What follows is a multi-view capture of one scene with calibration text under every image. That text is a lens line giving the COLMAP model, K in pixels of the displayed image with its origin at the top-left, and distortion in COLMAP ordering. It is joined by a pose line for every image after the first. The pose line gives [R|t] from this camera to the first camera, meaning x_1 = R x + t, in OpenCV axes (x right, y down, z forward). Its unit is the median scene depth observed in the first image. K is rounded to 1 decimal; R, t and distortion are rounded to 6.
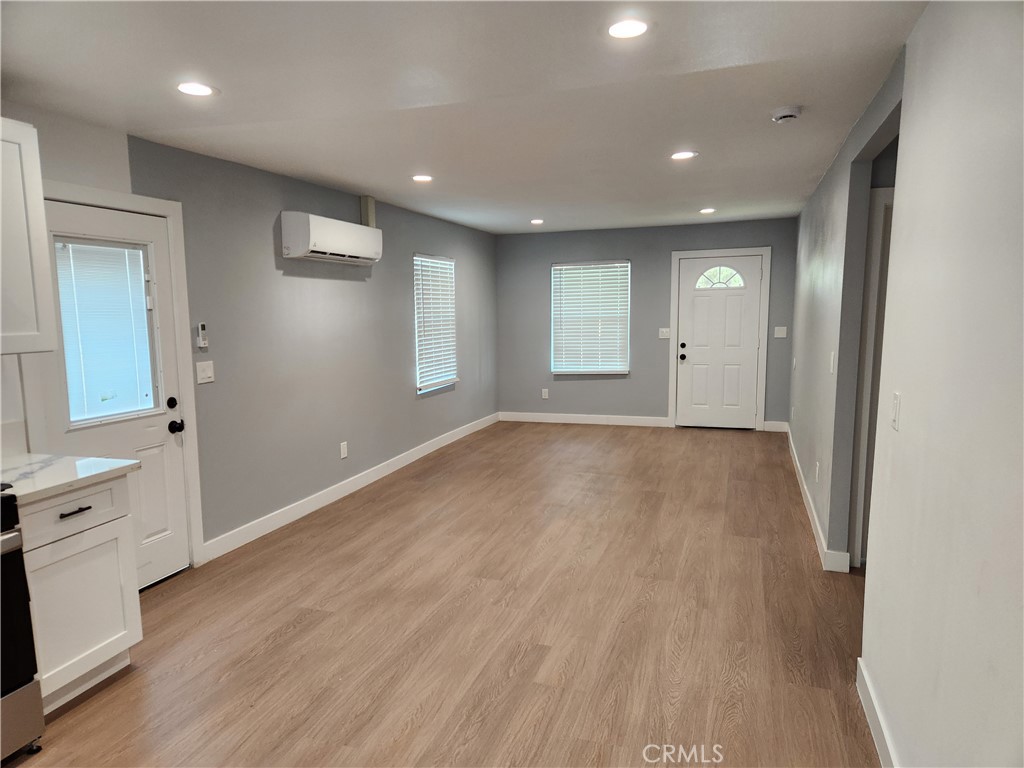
lens RADIAL K [[696.7, 0, 509.9], [0, 696.7, 394.5], [0, 0, 1]] dist [0.041689, -0.016117]
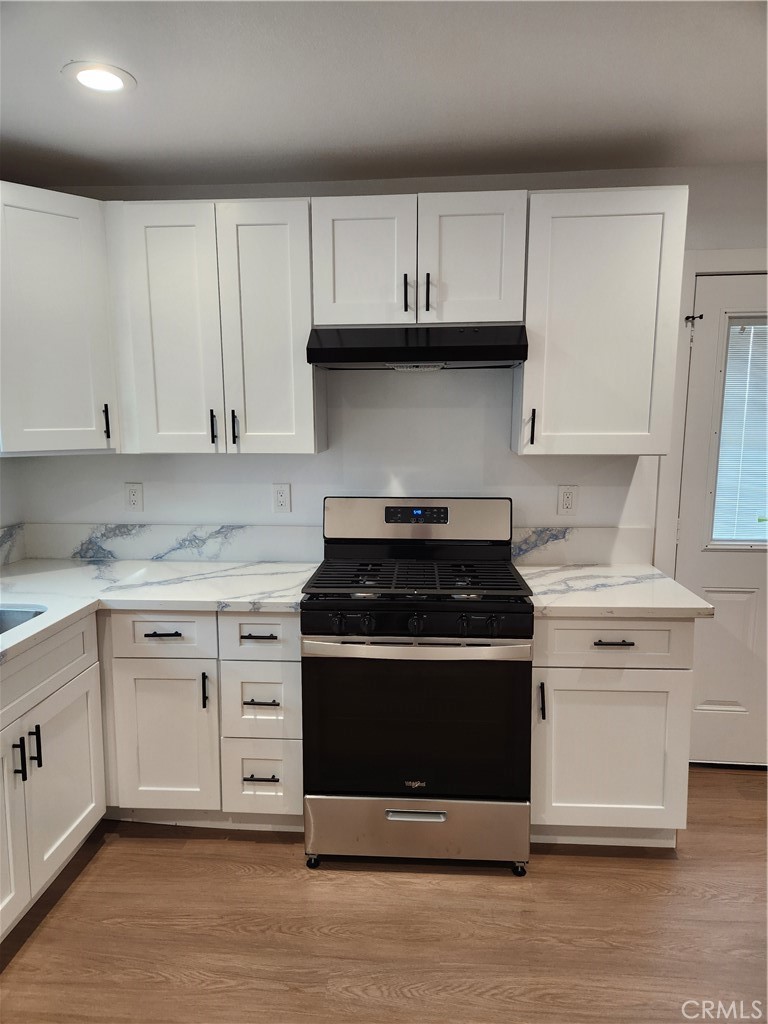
lens RADIAL K [[696.7, 0, 387.6], [0, 696.7, 512.1], [0, 0, 1]] dist [0.041689, -0.016117]
pose [[0.255001, 0.154743, -0.954478, 0.094177], [-0.130220, 0.983615, 0.124677, -0.056600], [0.958132, 0.092499, 0.270973, 0.463084]]
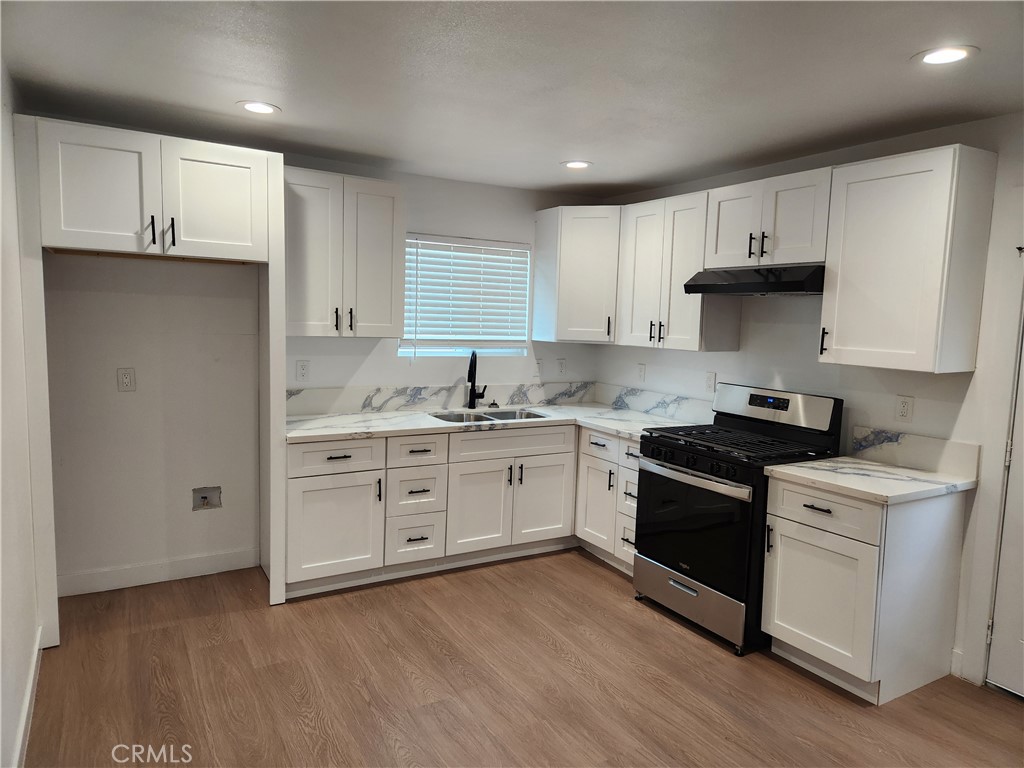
lens RADIAL K [[696.7, 0, 507.8], [0, 696.7, 386.2], [0, 0, 1]] dist [0.041689, -0.016117]
pose [[-0.658438, 0.080632, -0.748303, 0.486895], [-0.115801, 0.971552, 0.206582, -0.180796], [0.743673, 0.222675, -0.630370, 1.212097]]
